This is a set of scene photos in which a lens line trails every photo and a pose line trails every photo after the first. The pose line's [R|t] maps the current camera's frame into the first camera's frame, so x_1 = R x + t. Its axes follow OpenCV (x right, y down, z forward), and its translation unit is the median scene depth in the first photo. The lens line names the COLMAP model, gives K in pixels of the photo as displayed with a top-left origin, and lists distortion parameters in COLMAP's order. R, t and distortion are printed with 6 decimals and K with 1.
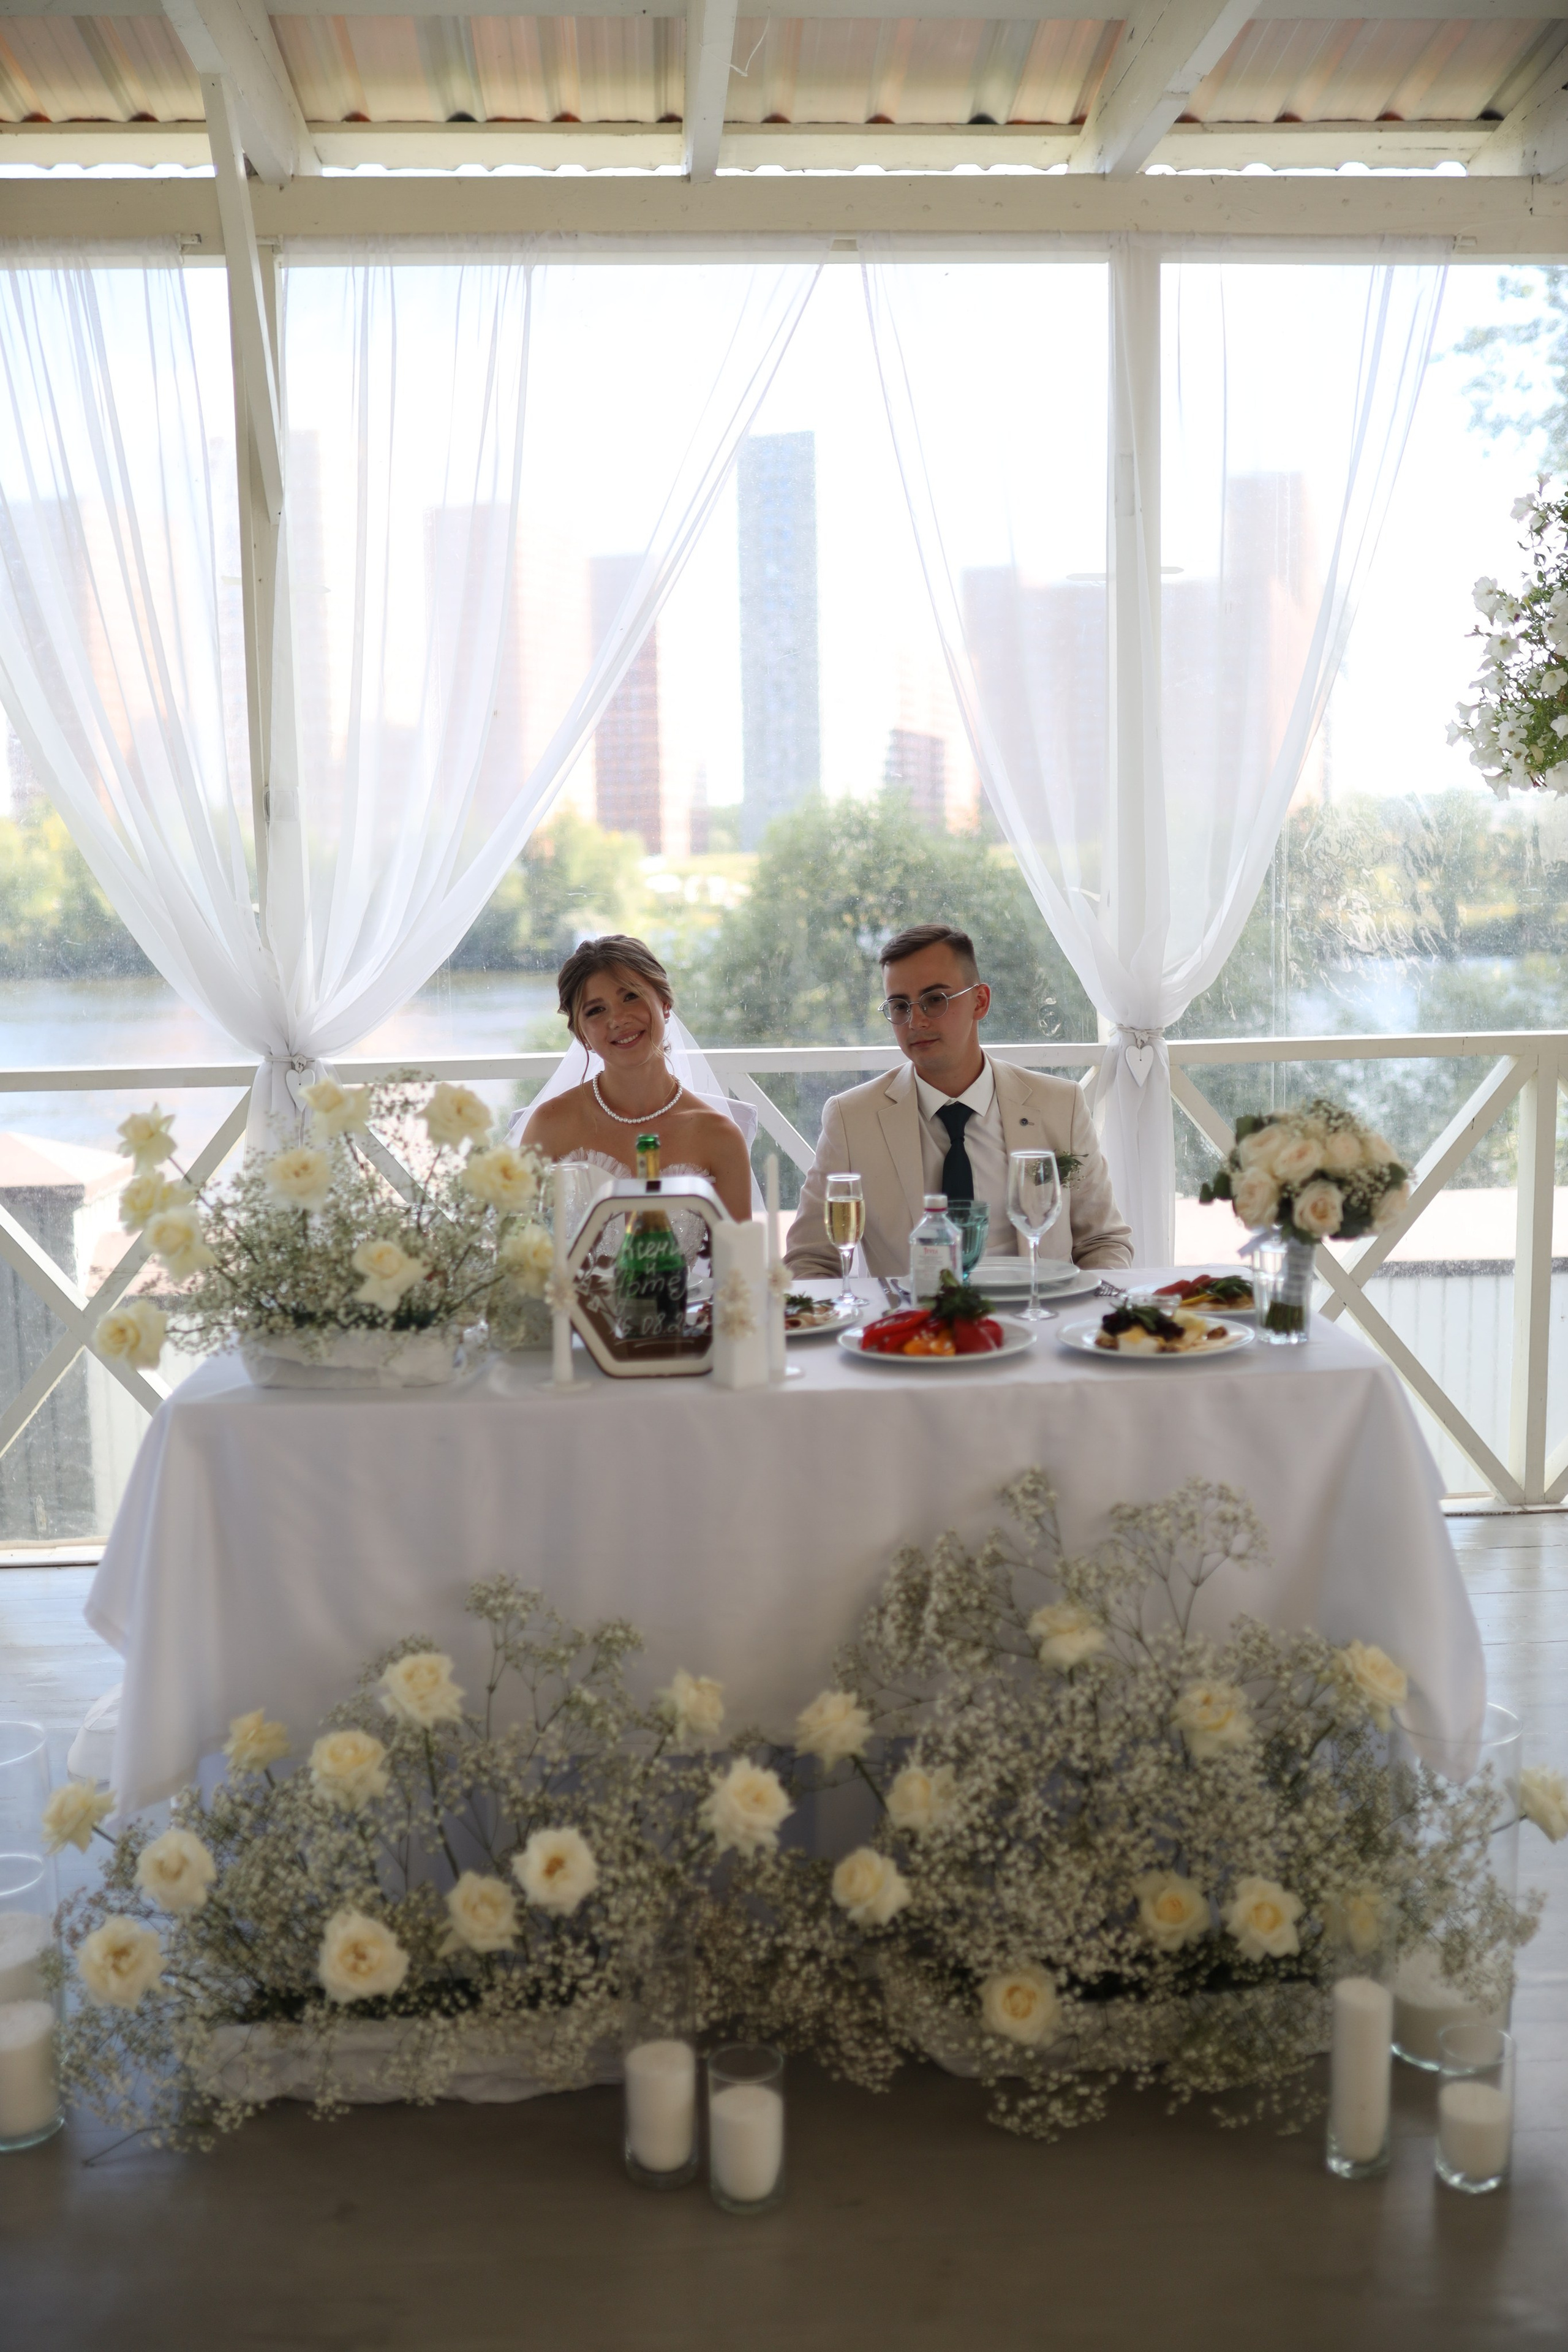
lens RADIAL K [[2171.9, 0, 782.0], [0, 2171.9, 1133.6], [0, 0, 1]] dist [0.004746, 0.096456]
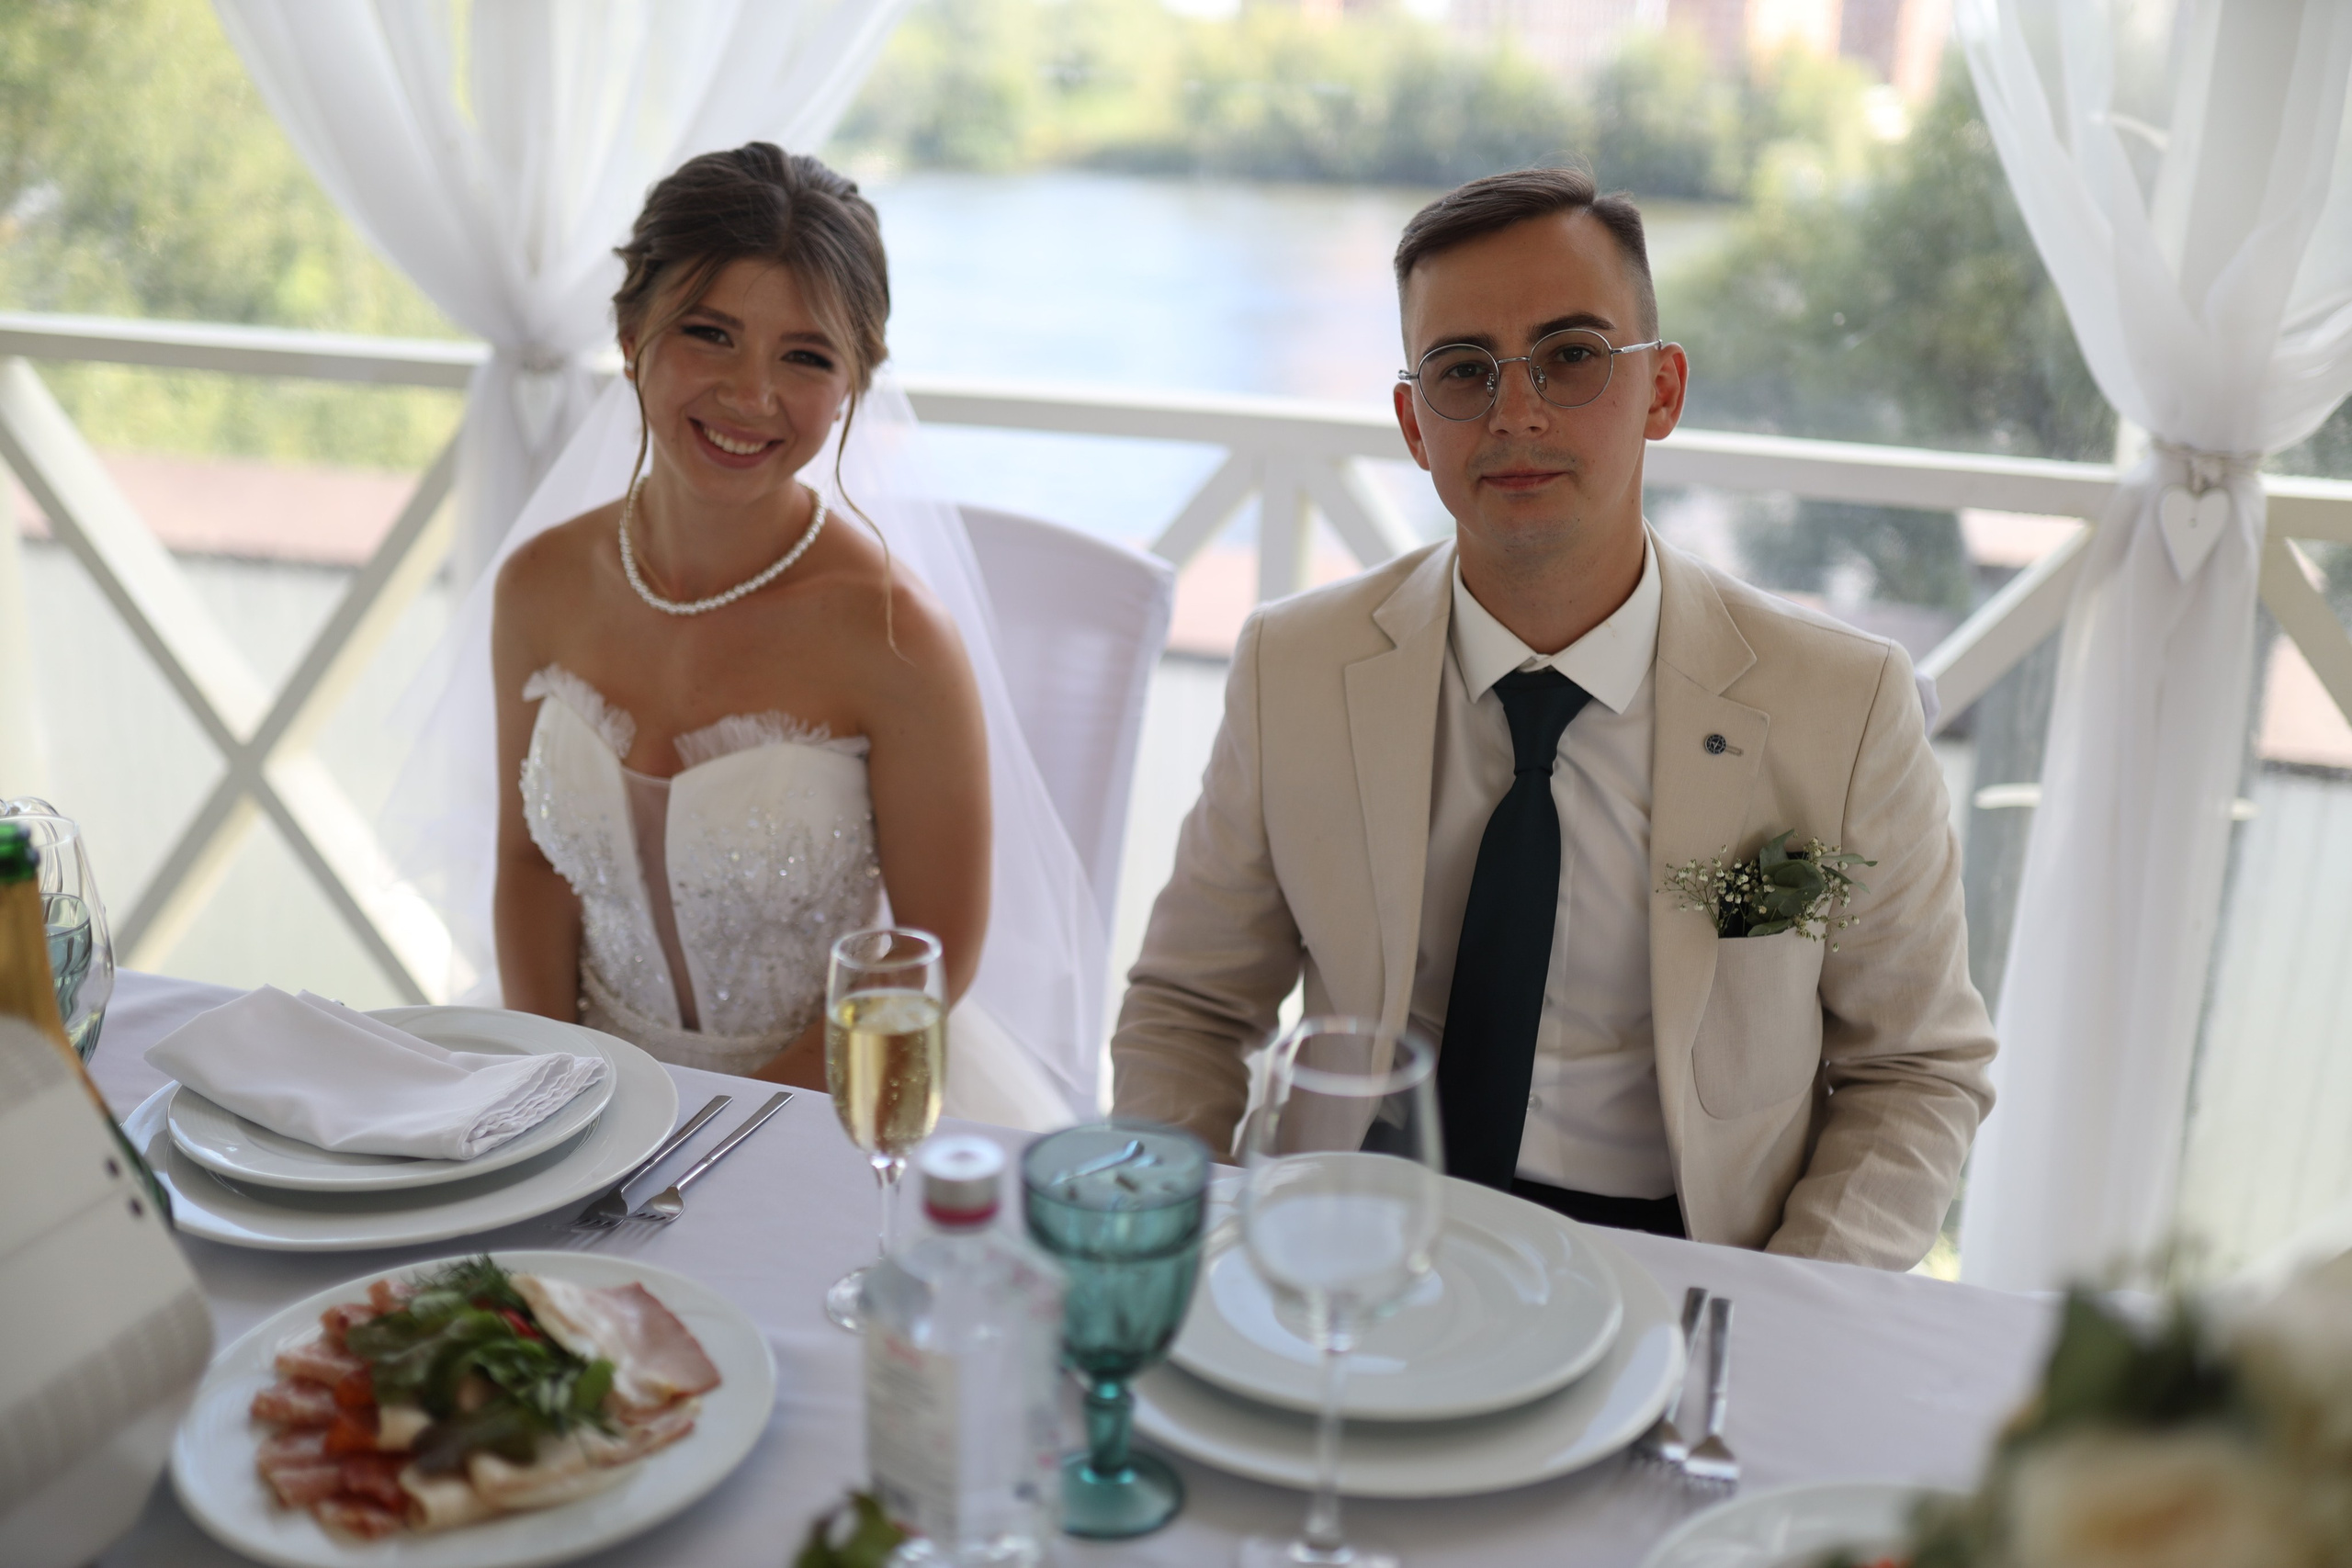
lens RADIAL K [[2297.3, 0, 1187.2], [0, 2297.3, 780.9], [0, 0, 1]] dist [-0.080949, 0.116787]
pose [[0.944941, 0.141257, -0.295184, 0.138867], [-0.087473, 0.978245, 0.188107, -0.061704], [0.315334, -0.151930, 0.936740, 0.598591]]
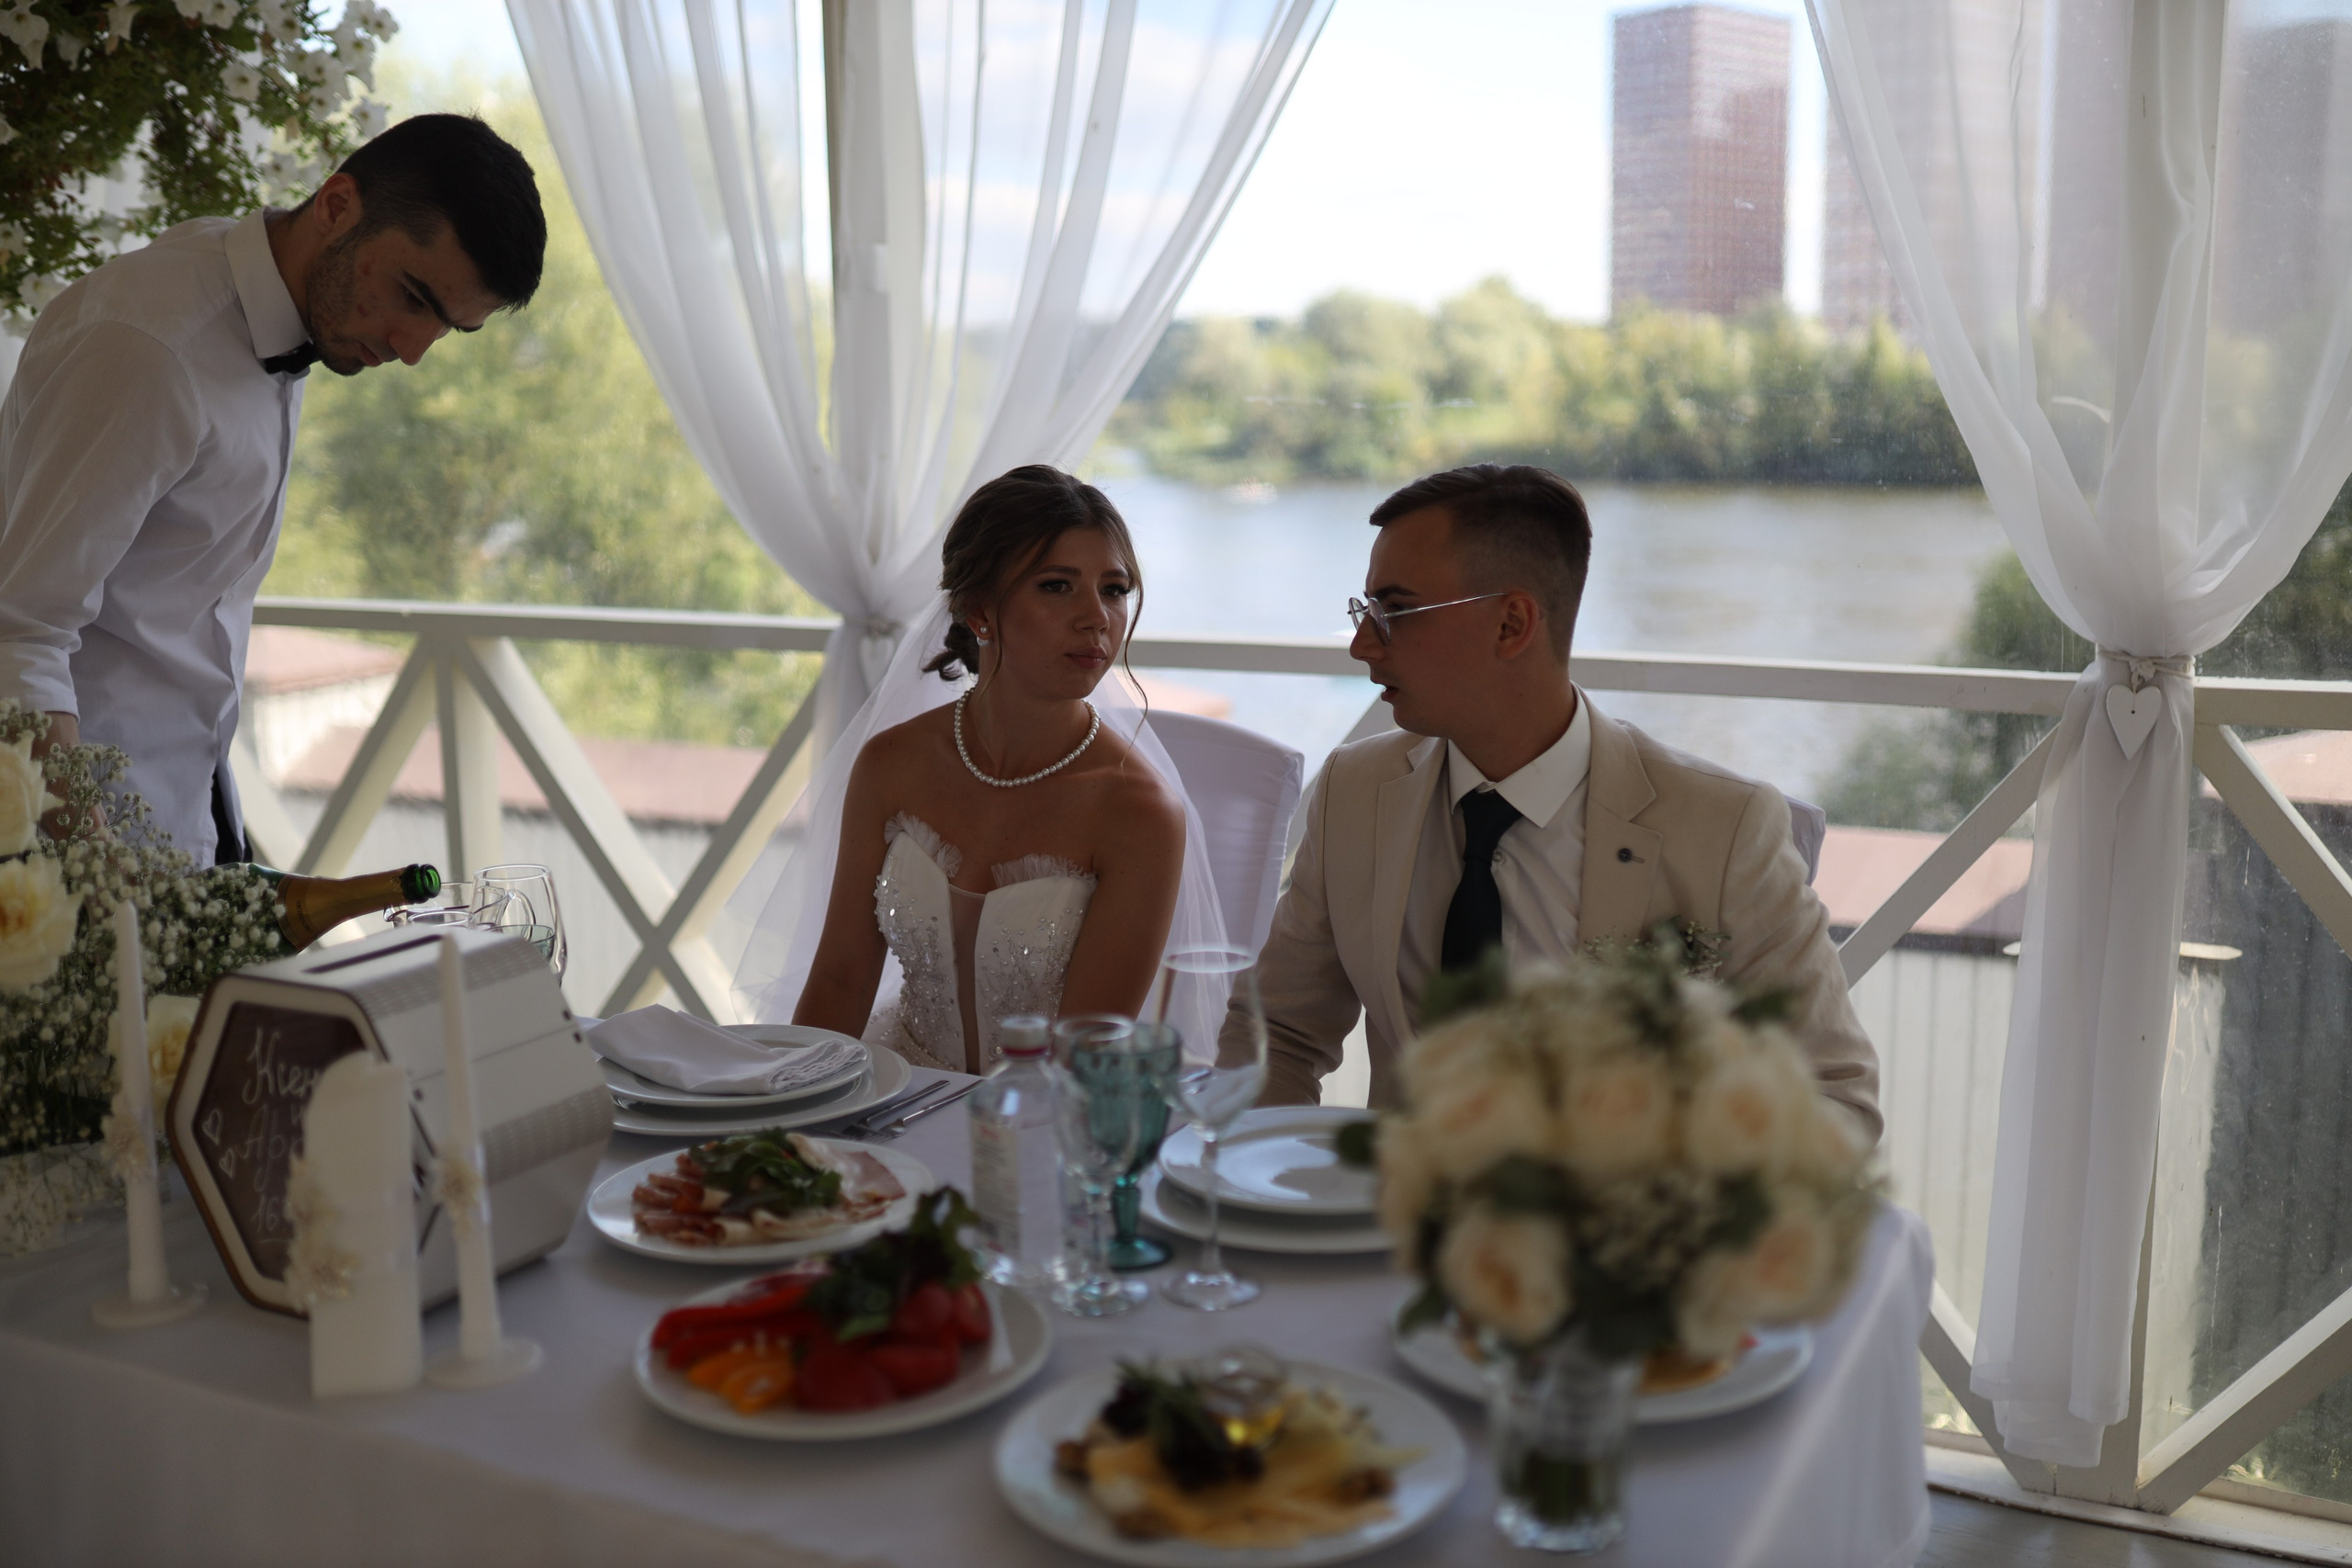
lens RADIAL K [[2297.3, 0, 1187.2], [0, 2297.3, 780.9], [0, 0, 1]] dist [-0.080949, 0.116787]
pose [[0.879975, 0.088572, -0.466690, 0.268721], [-0.062126, 0.995483, 0.071788, -0.051734], [0.470941, -0.034178, 0.881503, 0.456233]]
